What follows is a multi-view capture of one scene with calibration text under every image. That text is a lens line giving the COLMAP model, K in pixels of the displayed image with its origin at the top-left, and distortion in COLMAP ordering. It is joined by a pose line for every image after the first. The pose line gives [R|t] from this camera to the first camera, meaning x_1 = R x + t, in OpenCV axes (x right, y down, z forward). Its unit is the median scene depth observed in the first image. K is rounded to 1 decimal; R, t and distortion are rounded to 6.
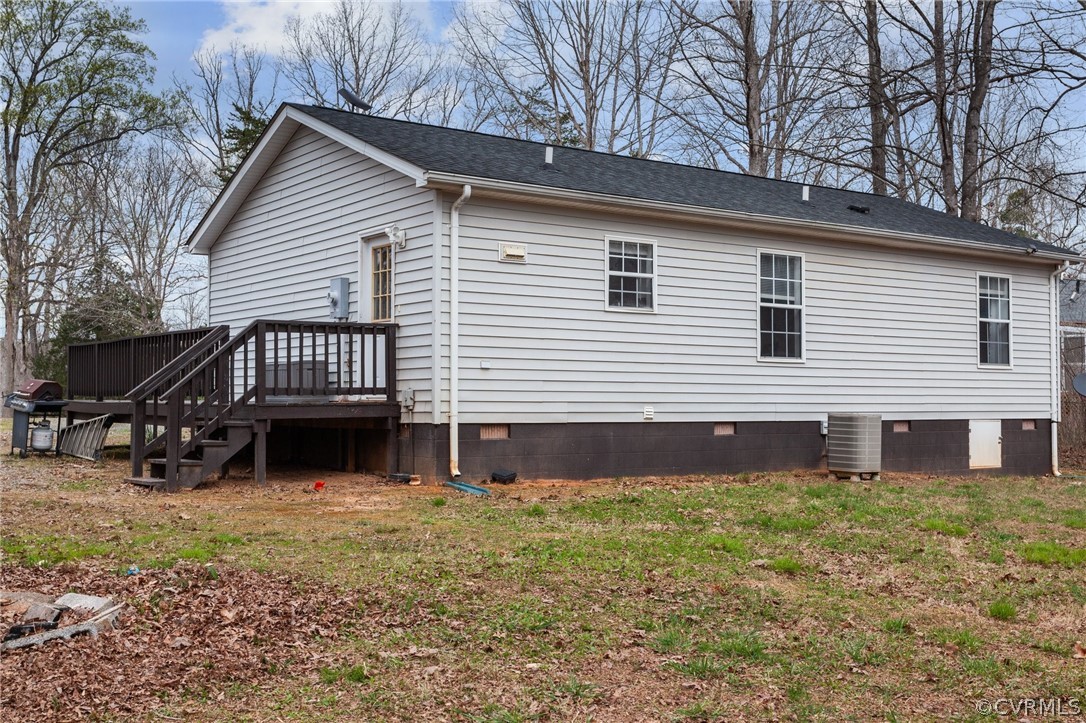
lens RADIAL K [[1220.2, 0, 543.0], [0, 1220.2, 364.2], [0, 0, 1]] dist [-0.009943, 0.000000]
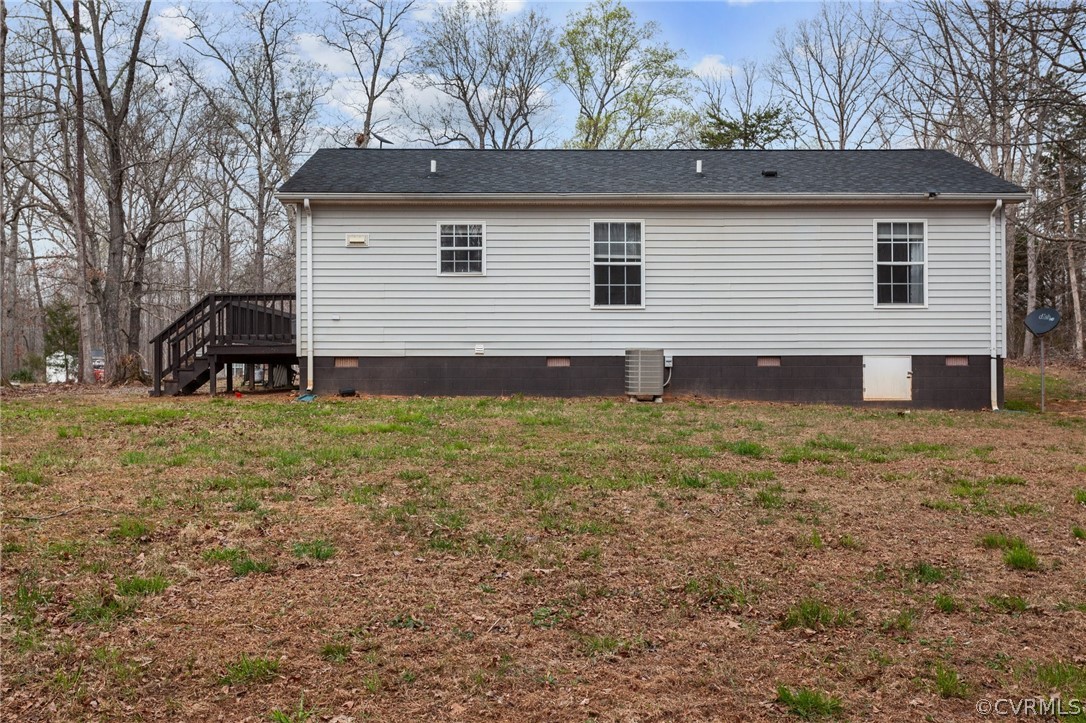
lens RADIAL K [[1133.4, 0, 542.8], [0, 1133.4, 362.7], [0, 0, 1]] dist [0.004780, 0.000000]
pose [[0.822965, -0.012796, -0.567948, 0.797557], [0.022784, 0.999685, 0.010491, 0.039913], [0.567635, -0.021574, 0.822998, 0.001034]]
